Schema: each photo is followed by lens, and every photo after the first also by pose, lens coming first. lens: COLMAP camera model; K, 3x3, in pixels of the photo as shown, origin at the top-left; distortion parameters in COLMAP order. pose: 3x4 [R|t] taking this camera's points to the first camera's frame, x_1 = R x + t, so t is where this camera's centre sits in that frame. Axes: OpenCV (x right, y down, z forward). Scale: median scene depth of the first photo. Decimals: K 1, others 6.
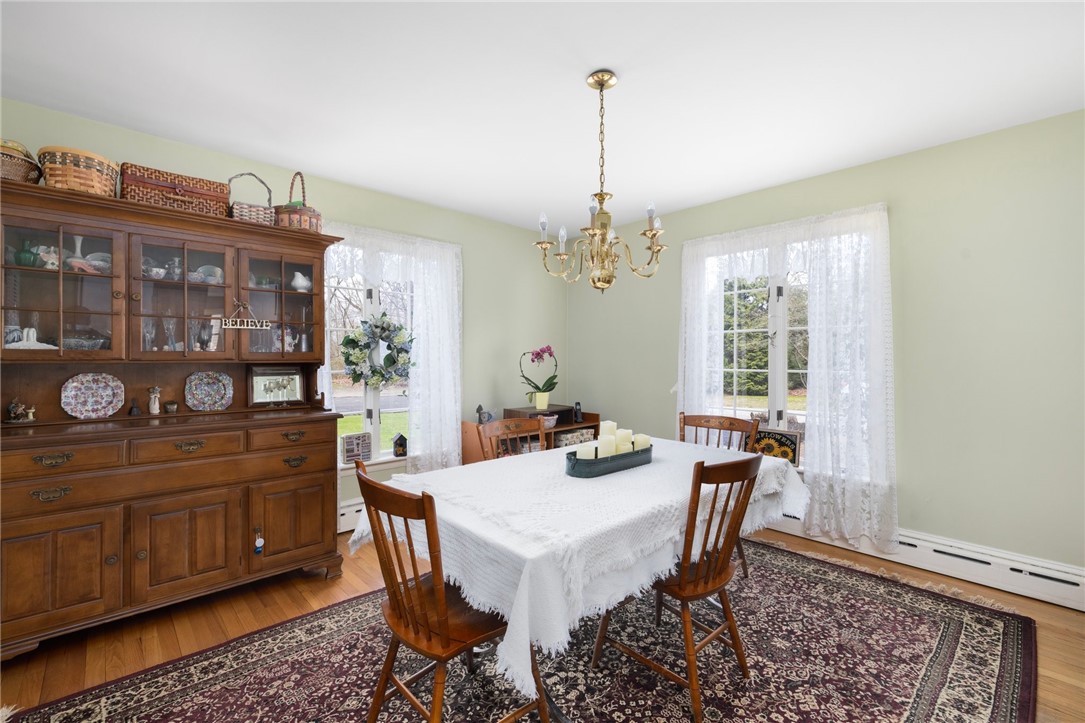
lens RADIAL K [[457.3, 0, 541.3], [0, 457.3, 355.1], [0, 0, 1]] dist [-0.003382, 0.000006]
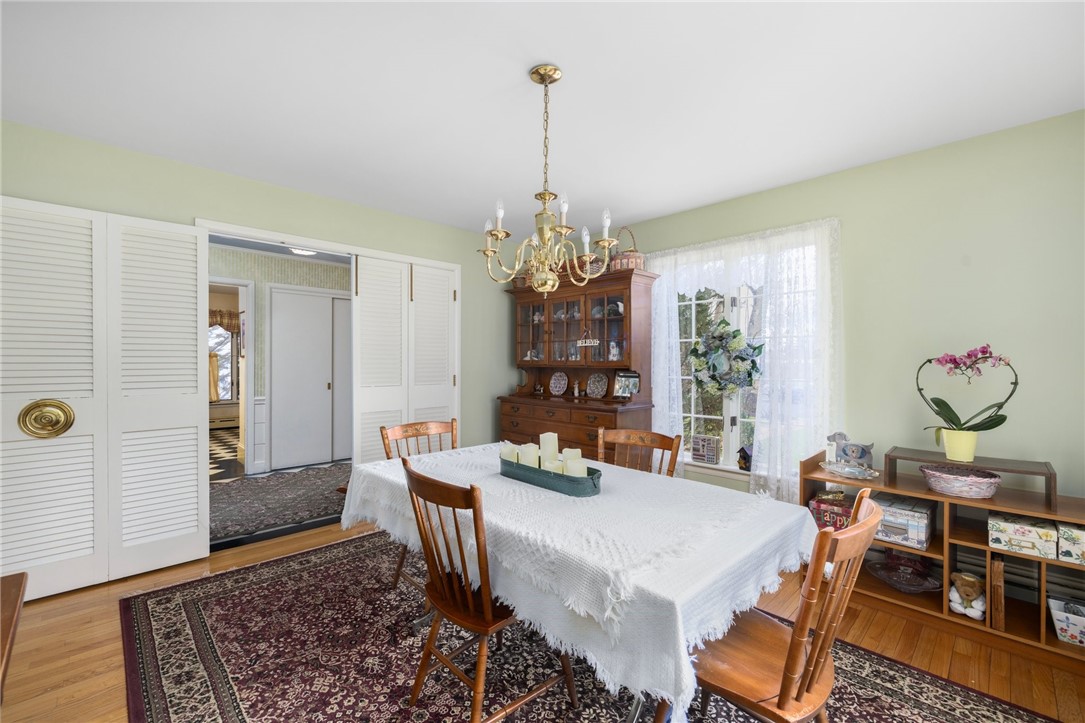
lens RADIAL K [[457.3, 0, 542.6], [0, 457.3, 366.3], [0, 0, 1]] dist [-0.003382, 0.000006]
pose [[0.024257, 0.007750, -0.999676, 0.923464], [-0.000524, 0.999970, 0.007740, -0.000188], [0.999706, 0.000336, 0.024260, 0.829886]]
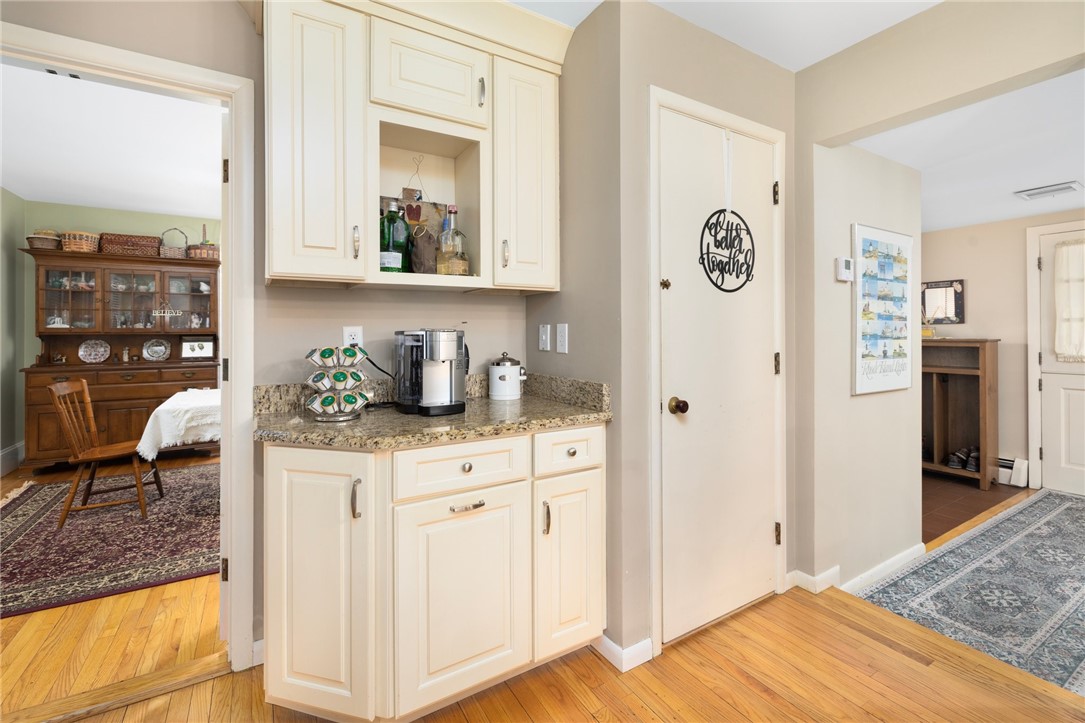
lens RADIAL K [[457.3, 0, 542.8], [0, 457.3, 327.6], [0, 0, 1]] dist [-0.003382, 0.000006]
pose [[0.977776, -0.000479, -0.209651, 1.238751], [0.001060, 0.999996, 0.002662, -0.013770], [0.209649, -0.002825, 0.977773, -0.482804]]
